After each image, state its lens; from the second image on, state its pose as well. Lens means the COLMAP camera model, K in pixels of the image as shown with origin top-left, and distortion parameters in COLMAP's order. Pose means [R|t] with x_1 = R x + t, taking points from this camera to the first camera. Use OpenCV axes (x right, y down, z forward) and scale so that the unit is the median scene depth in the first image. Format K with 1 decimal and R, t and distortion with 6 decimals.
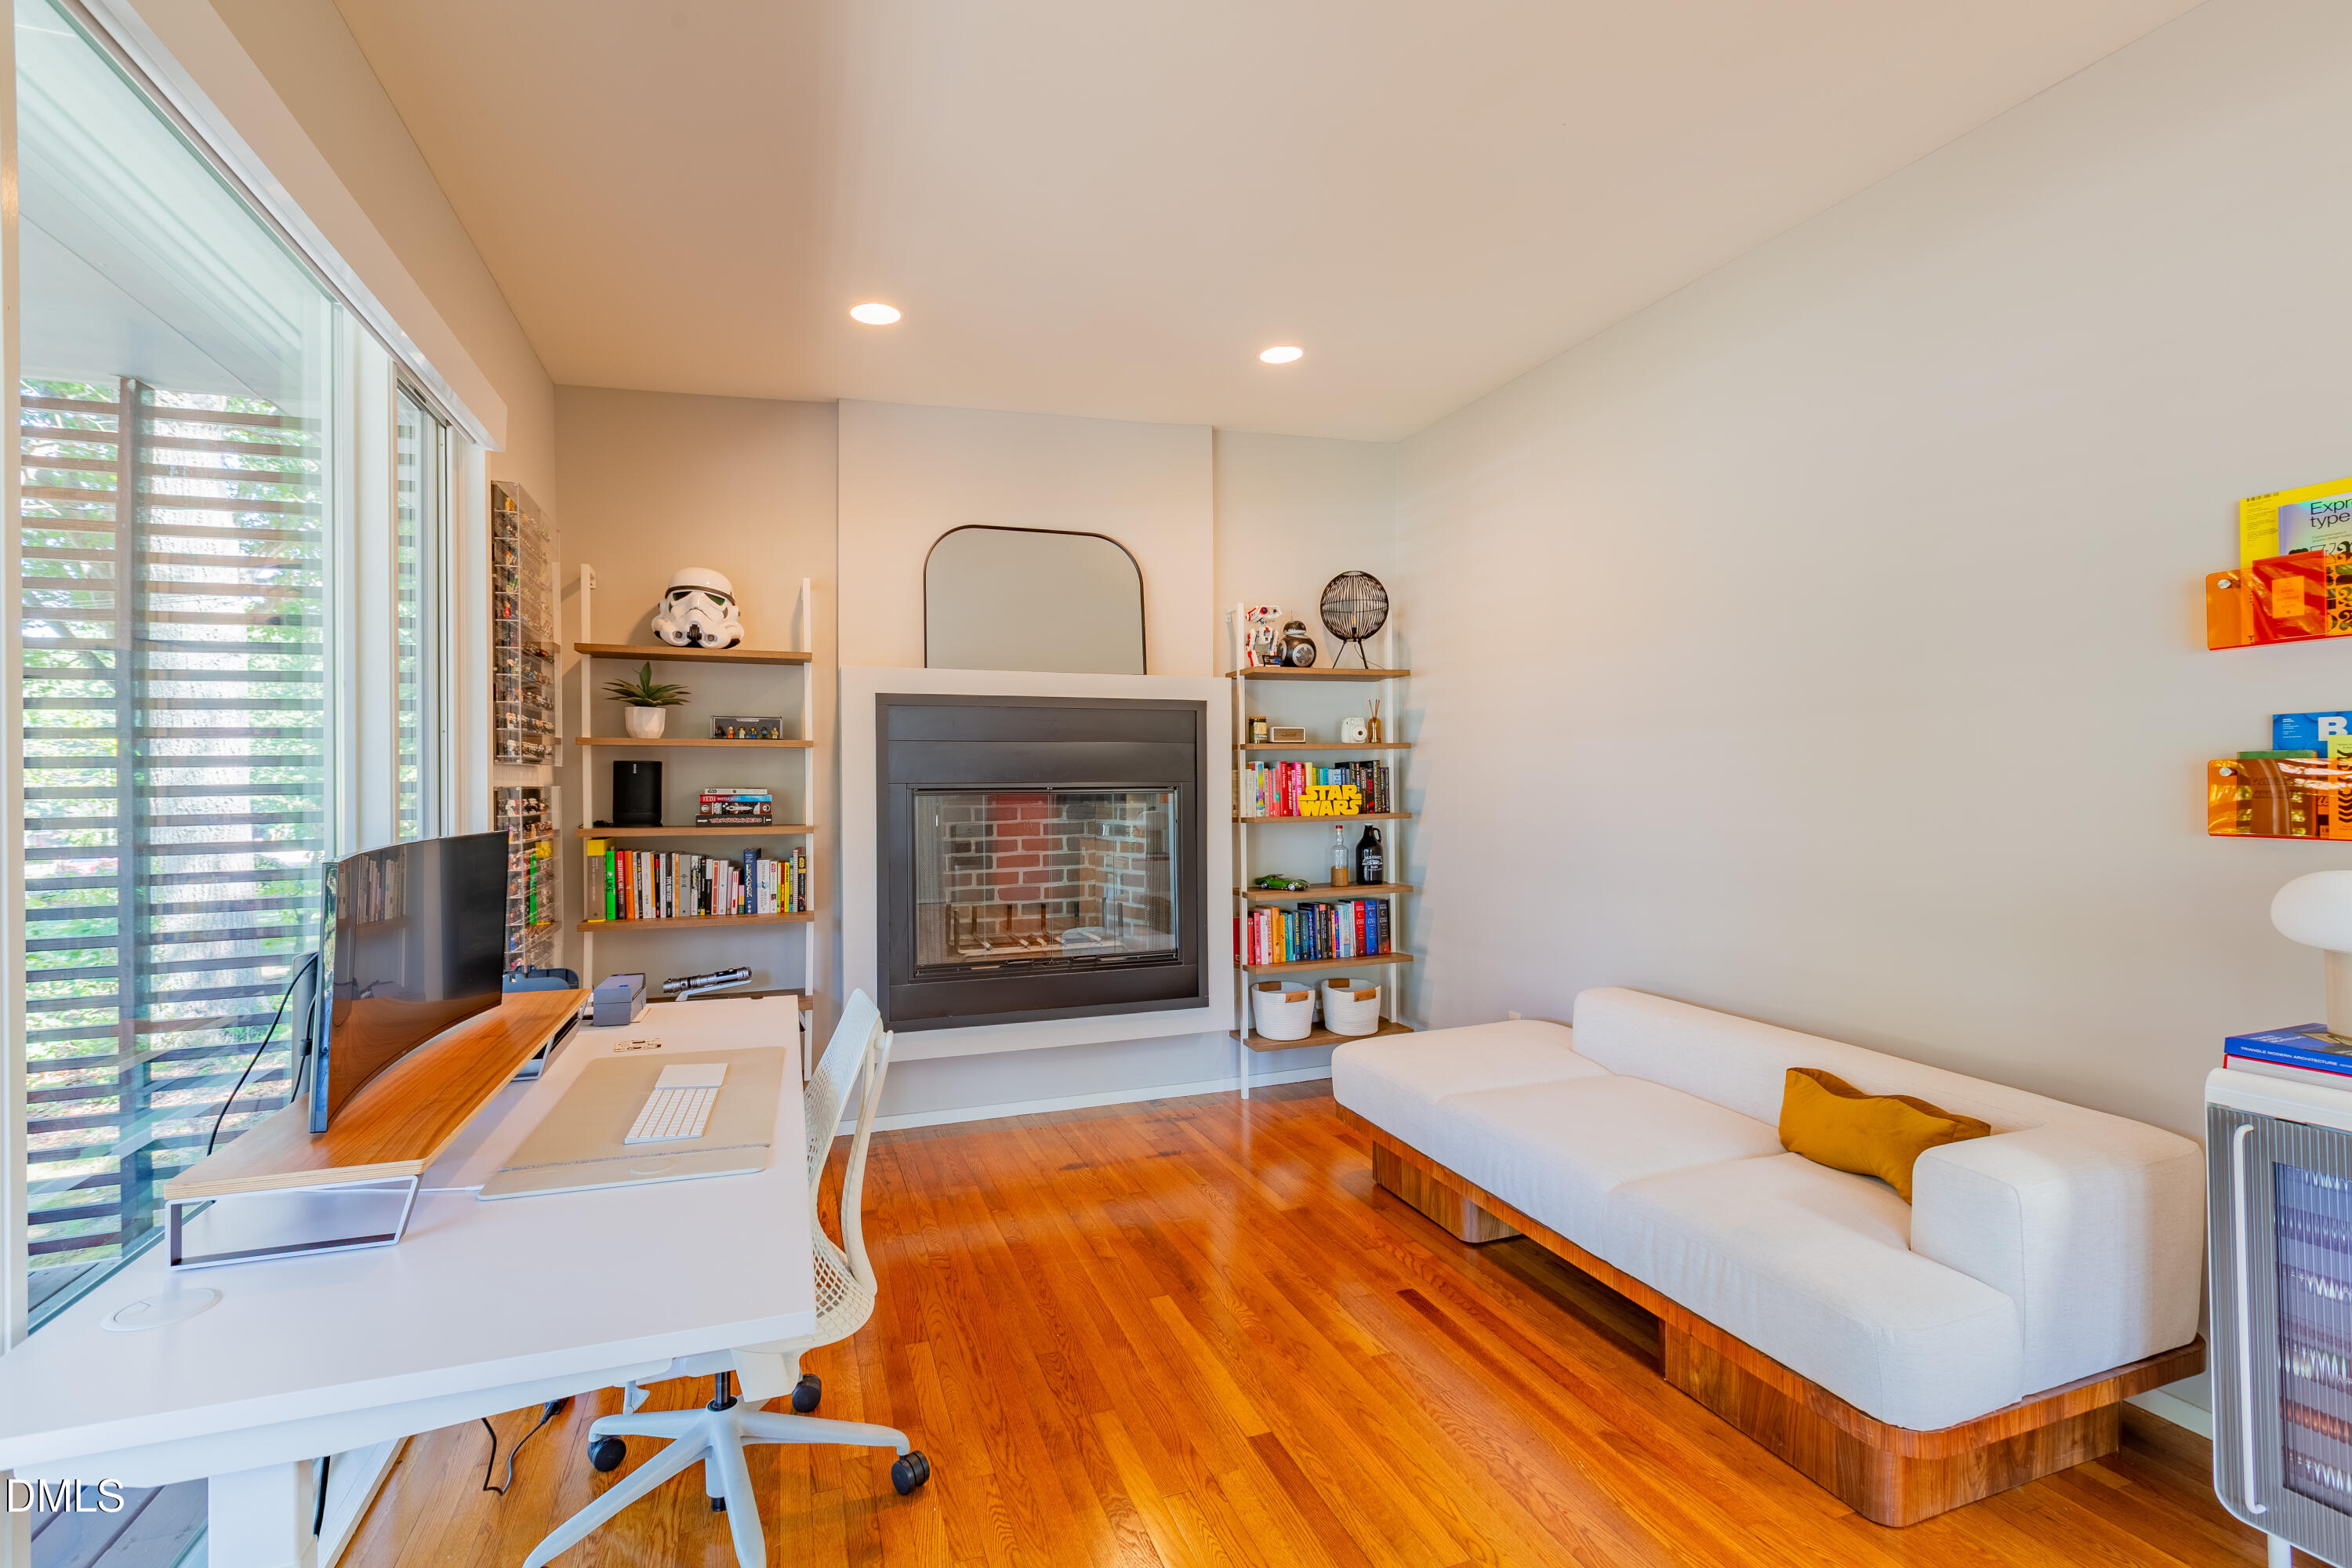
lens RADIAL K [[1059.6, 0, 1193.8], [0, 1059.6, 775.5], [0, 0, 1]] dist [-0.006354, 0.001024]
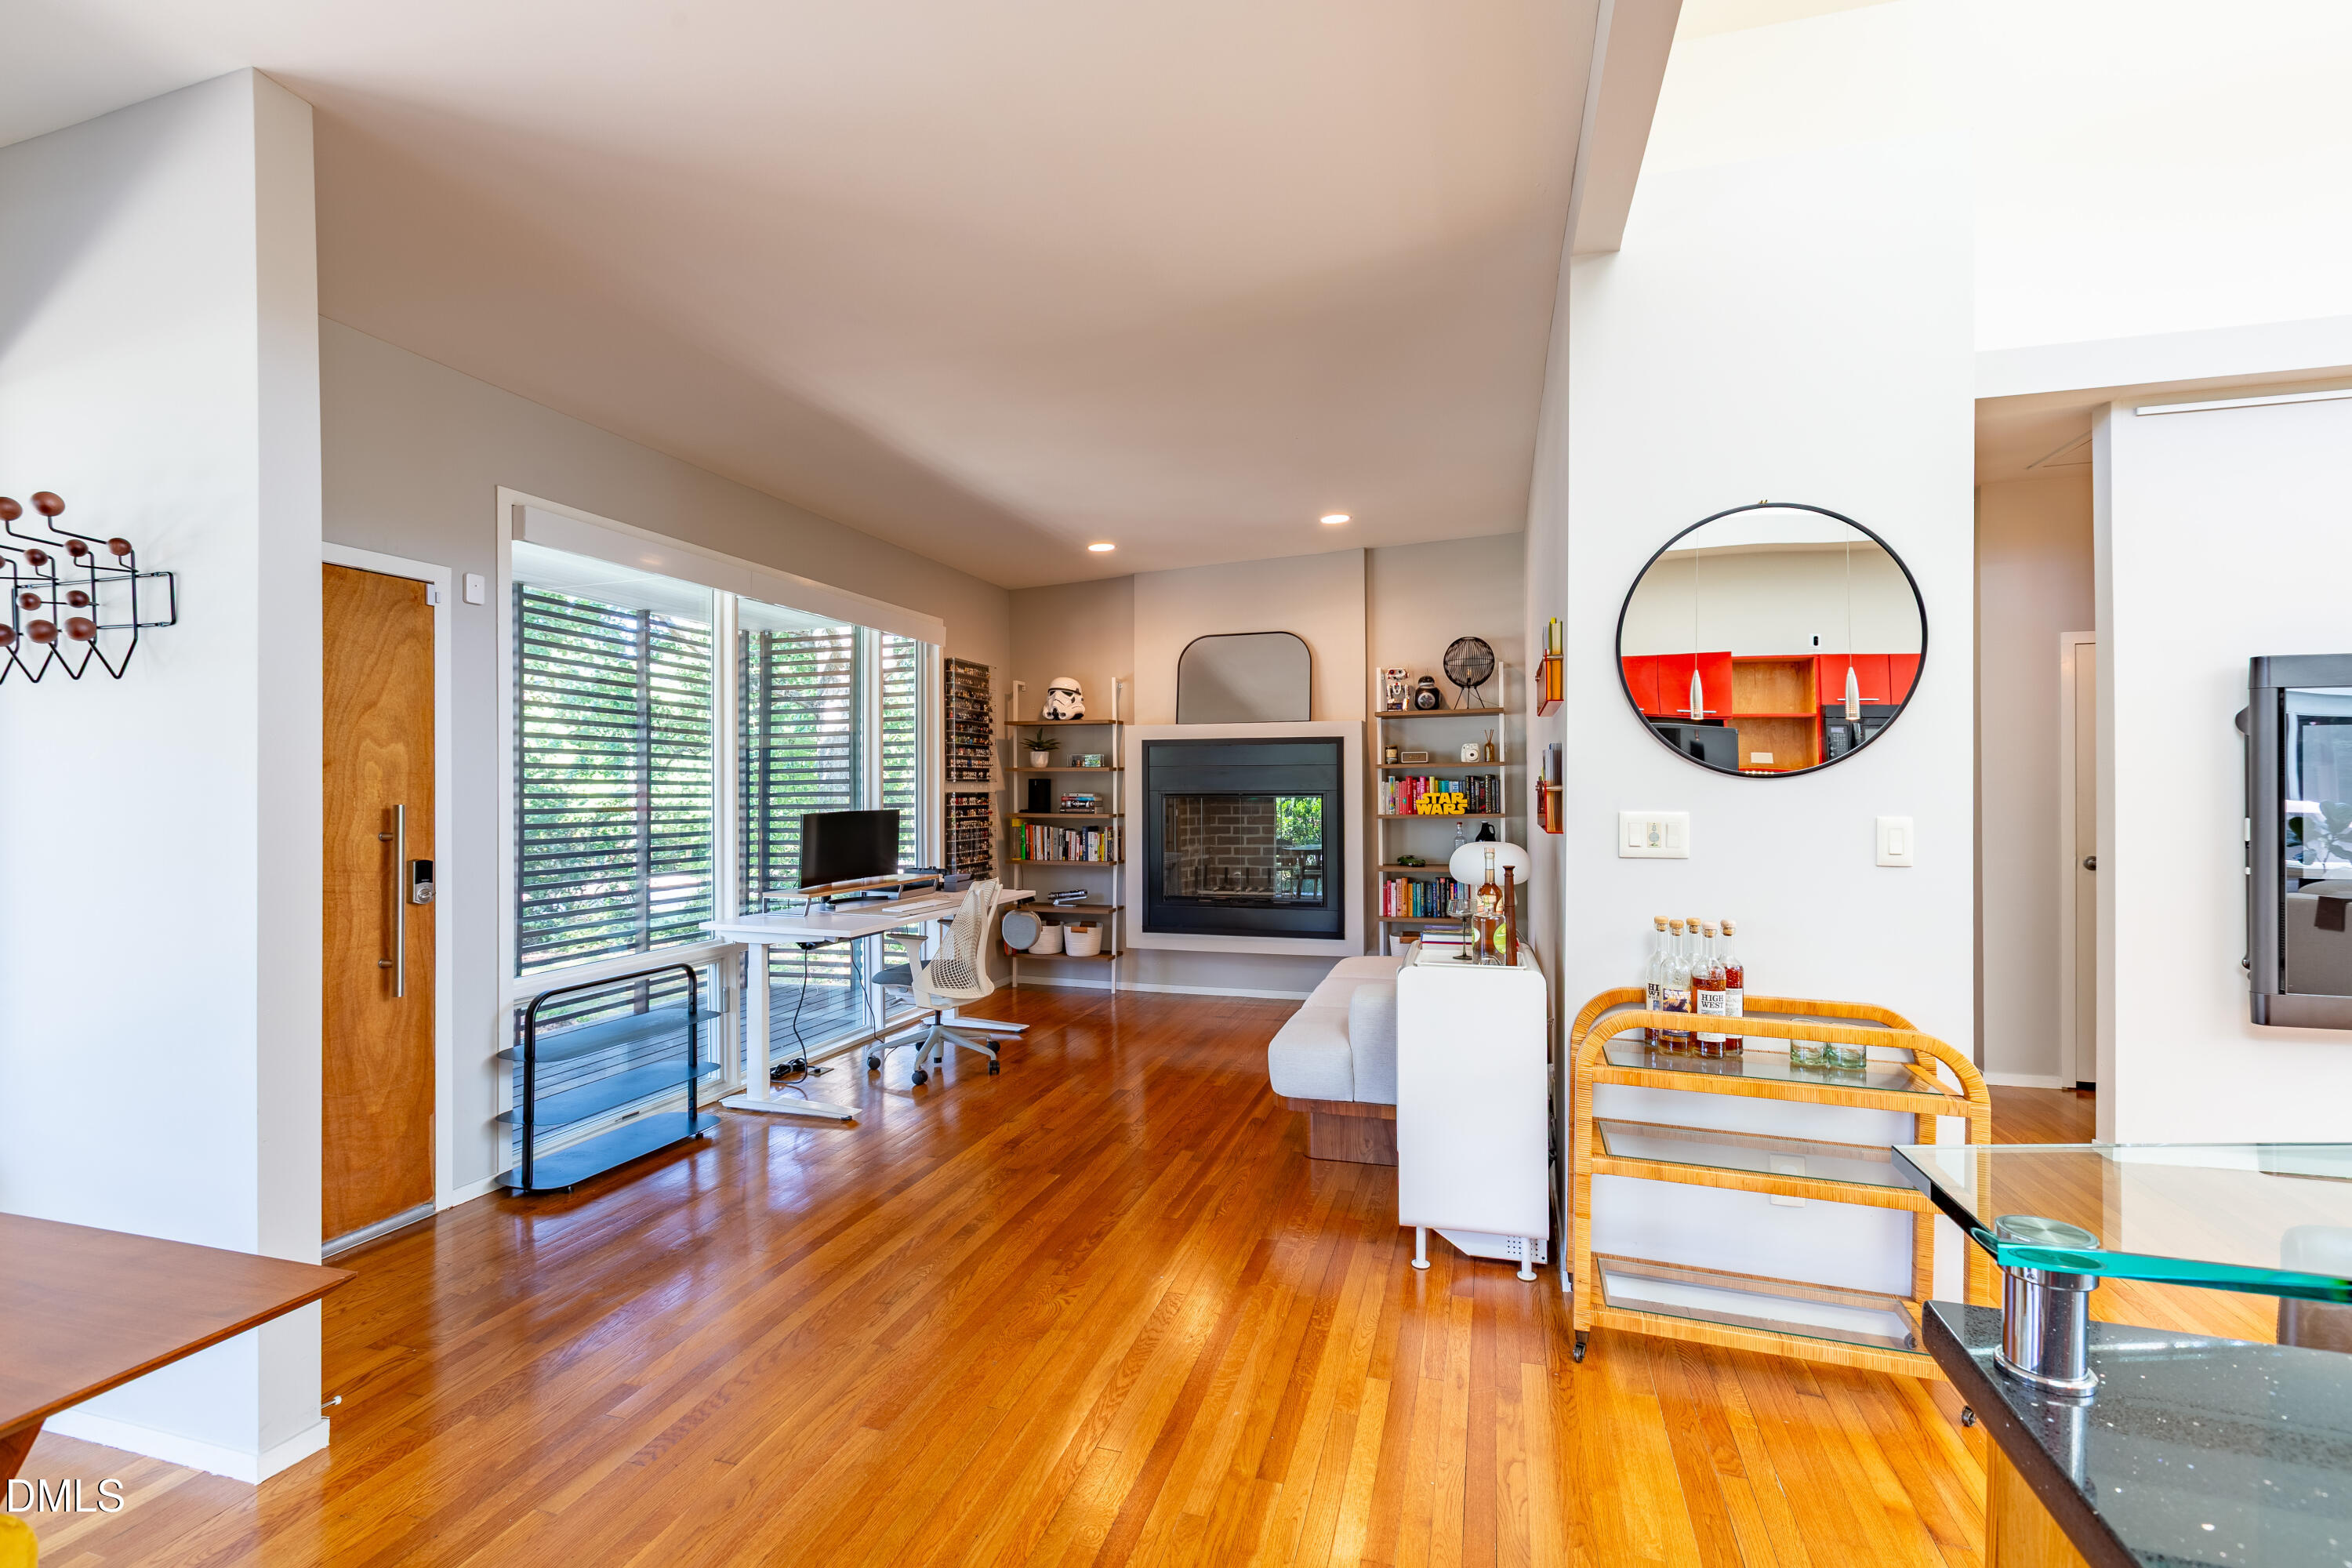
lens RADIAL K [[1059.6, 0, 1174.7], [0, 1059.6, 786.8], [0, 0, 1]] dist [-0.006354, 0.001024]
pose [[0.798810, -0.000255, -0.601583, 0.722094], [0.002740, 0.999991, 0.003215, -0.004284], [0.601577, -0.004217, 0.798804, -0.346467]]
